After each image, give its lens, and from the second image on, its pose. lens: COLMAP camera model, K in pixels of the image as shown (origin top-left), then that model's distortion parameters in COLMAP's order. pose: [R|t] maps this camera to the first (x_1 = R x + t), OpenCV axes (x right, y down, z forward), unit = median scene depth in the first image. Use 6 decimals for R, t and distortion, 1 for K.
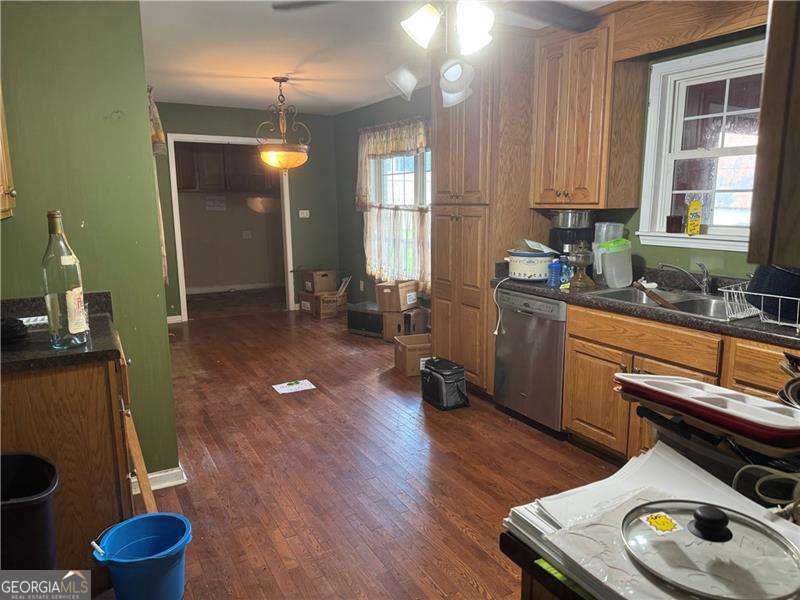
lens RADIAL K [[571.8, 0, 416.4], [0, 571.8, 301.7], [0, 0, 1]] dist [0.088823, -0.075078]
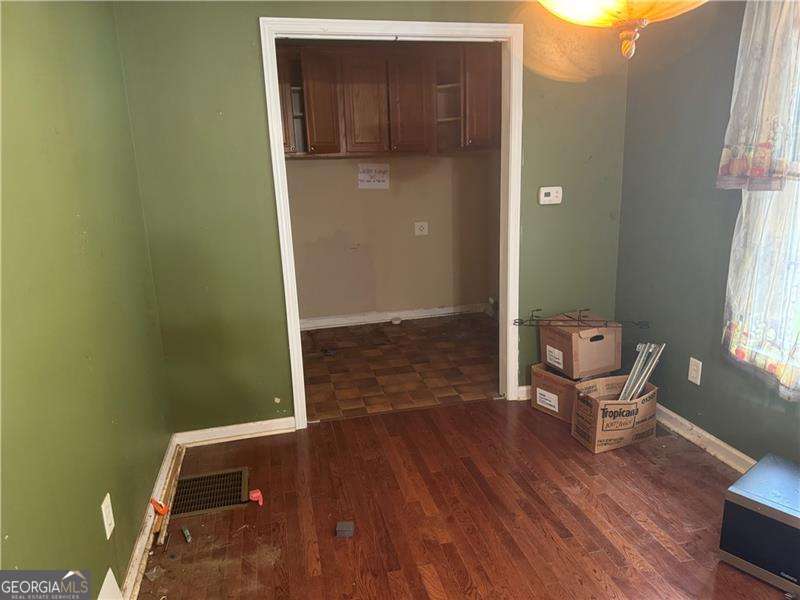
lens RADIAL K [[554.8, 0, 400.3], [0, 554.8, 302.9], [0, 0, 1]] dist [0.039959, -0.067894]
pose [[0.953827, 0.039227, -0.297785, -0.174961], [-0.019233, 0.997377, 0.069779, -0.097691], [0.299741, -0.060829, 0.952079, 0.550413]]
